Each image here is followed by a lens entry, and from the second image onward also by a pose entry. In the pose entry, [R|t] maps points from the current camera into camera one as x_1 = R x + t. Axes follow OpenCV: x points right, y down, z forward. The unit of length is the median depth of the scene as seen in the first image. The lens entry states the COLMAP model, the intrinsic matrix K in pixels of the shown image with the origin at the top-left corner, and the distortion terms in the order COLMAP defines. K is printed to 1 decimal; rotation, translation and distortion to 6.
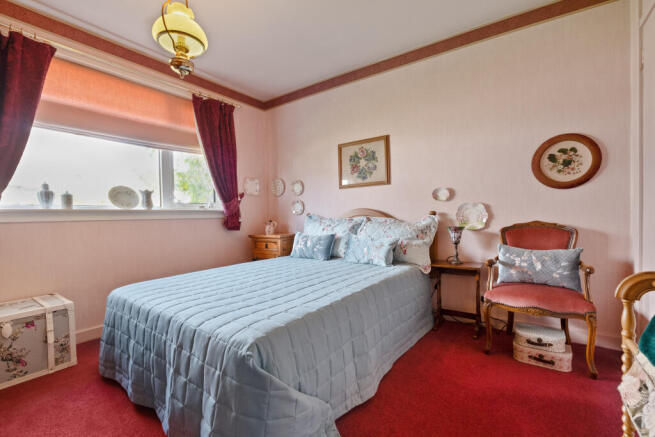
lens RADIAL K [[288.4, 0, 329.9], [0, 288.4, 215.7], [0, 0, 1]] dist [-0.004903, -0.001286]
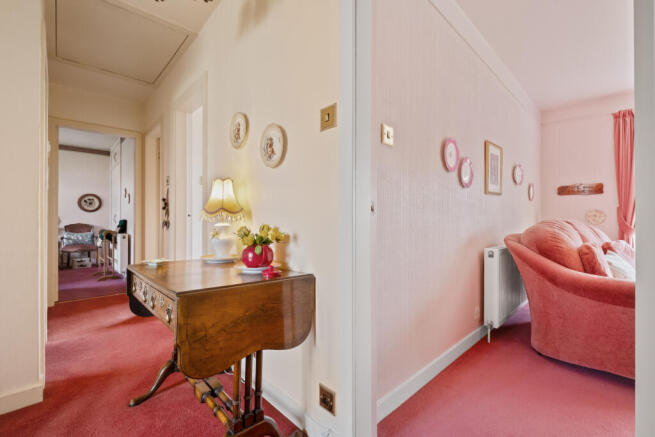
lens RADIAL K [[283.4, 0, 327.5], [0, 283.4, 218.5], [0, 0, 1]] dist [-0.000076, -0.000254]
pose [[0.191178, 0.024332, 0.981254, -1.554969], [0.014594, 0.999512, -0.027628, 0.085788], [-0.981447, 0.019602, 0.190730, -1.932990]]
